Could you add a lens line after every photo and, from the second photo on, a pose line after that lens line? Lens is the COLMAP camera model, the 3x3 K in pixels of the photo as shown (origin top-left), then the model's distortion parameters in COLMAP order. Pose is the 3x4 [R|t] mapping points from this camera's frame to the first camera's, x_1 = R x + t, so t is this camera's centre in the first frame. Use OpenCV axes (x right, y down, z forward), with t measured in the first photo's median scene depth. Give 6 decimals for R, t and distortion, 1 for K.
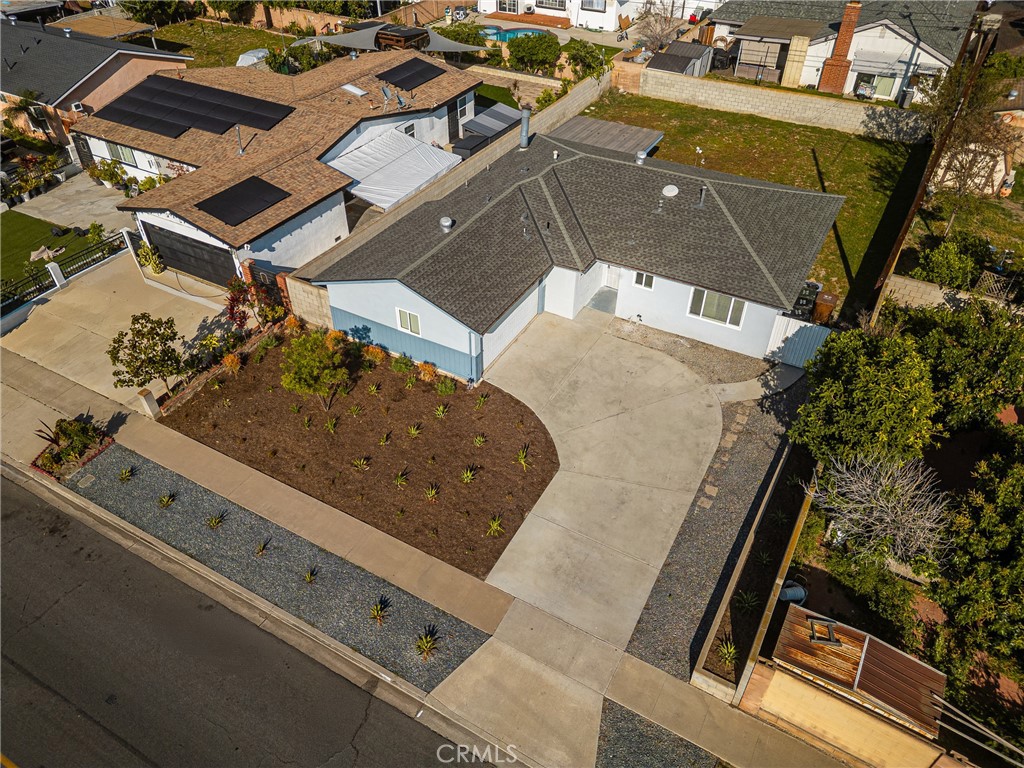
lens RADIAL K [[717.2, 0, 512.0], [0, 717.2, 384.0], [0, 0, 1]] dist [0.067054, -0.060903]
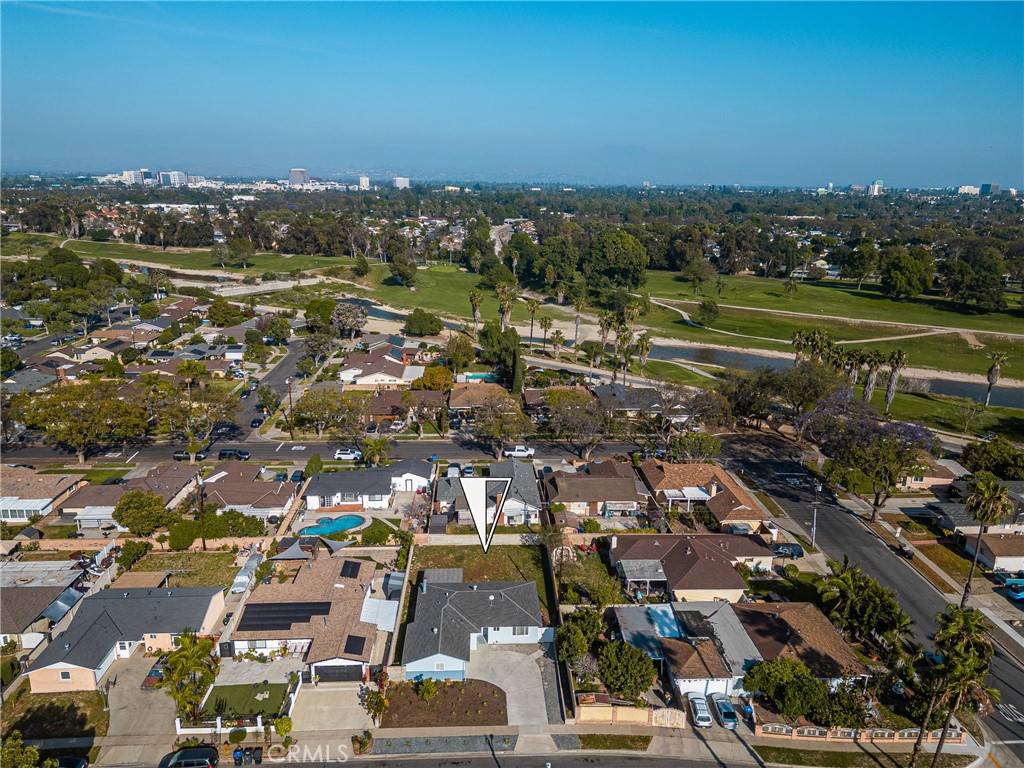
lens RADIAL K [[733.3, 0, 512.0], [0, 733.3, 384.0], [0, 0, 1]] dist [0.073845, -0.074000]
pose [[0.847069, -0.131580, 0.514938, -1.294103], [0.332853, 0.886671, -0.320973, -0.038094], [-0.414347, 0.443285, 0.794868, -2.079477]]
